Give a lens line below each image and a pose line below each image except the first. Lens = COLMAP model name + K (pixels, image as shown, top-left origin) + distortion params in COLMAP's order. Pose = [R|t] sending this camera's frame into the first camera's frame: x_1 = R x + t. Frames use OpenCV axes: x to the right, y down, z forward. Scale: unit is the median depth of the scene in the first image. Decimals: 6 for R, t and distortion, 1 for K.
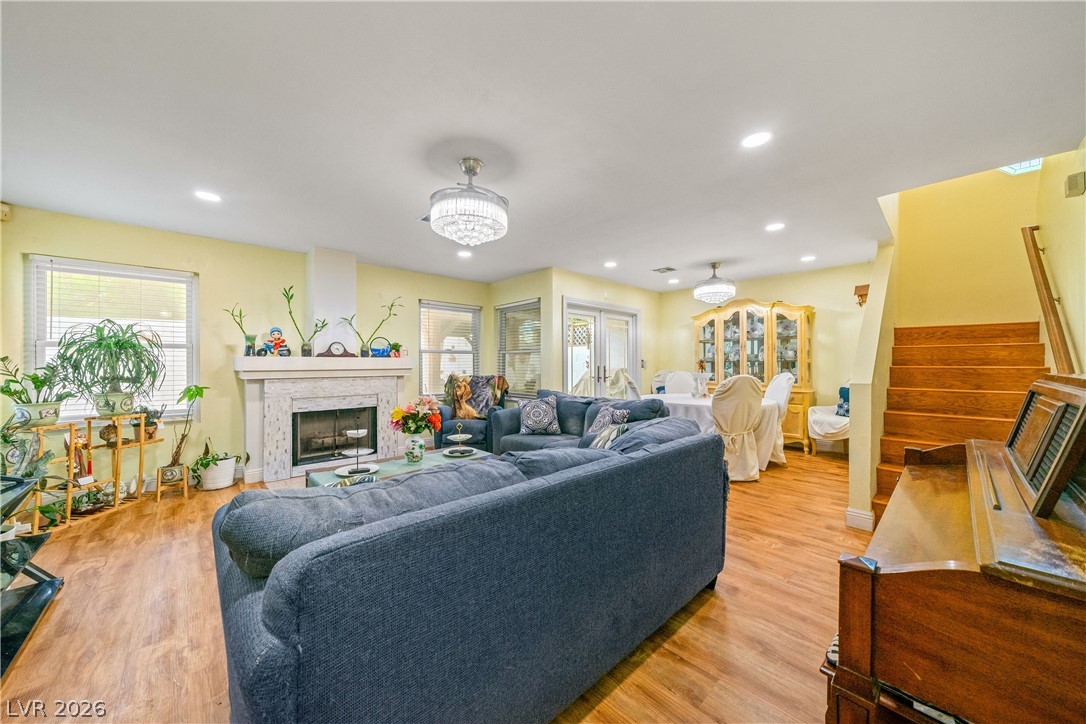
lens RADIAL K [[374.1, 0, 539.5], [0, 374.1, 362.8], [0, 0, 1]] dist [-0.002268, -0.000024]
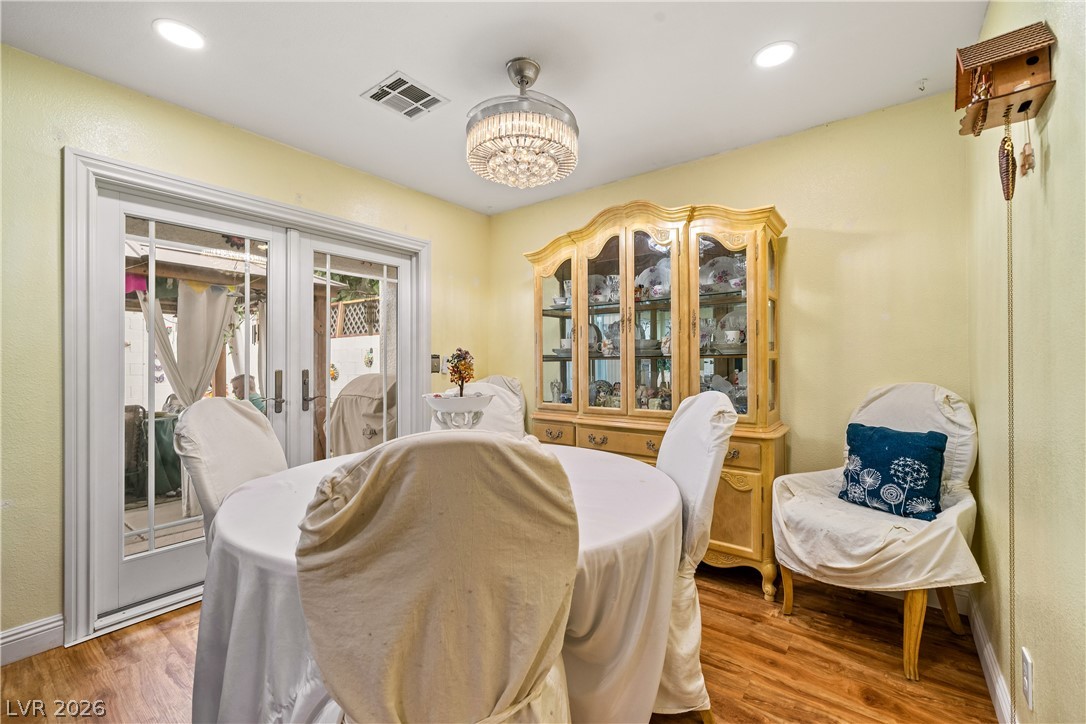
lens RADIAL K [[439.8, 0, 543.0], [0, 439.8, 362.0], [0, 0, 1]] dist [0.000959, 0.000085]
pose [[0.987474, -0.003340, 0.157747, 0.397035], [0.002906, 0.999991, 0.002982, -0.000288], [-0.157756, -0.002487, 0.987475, 0.565321]]
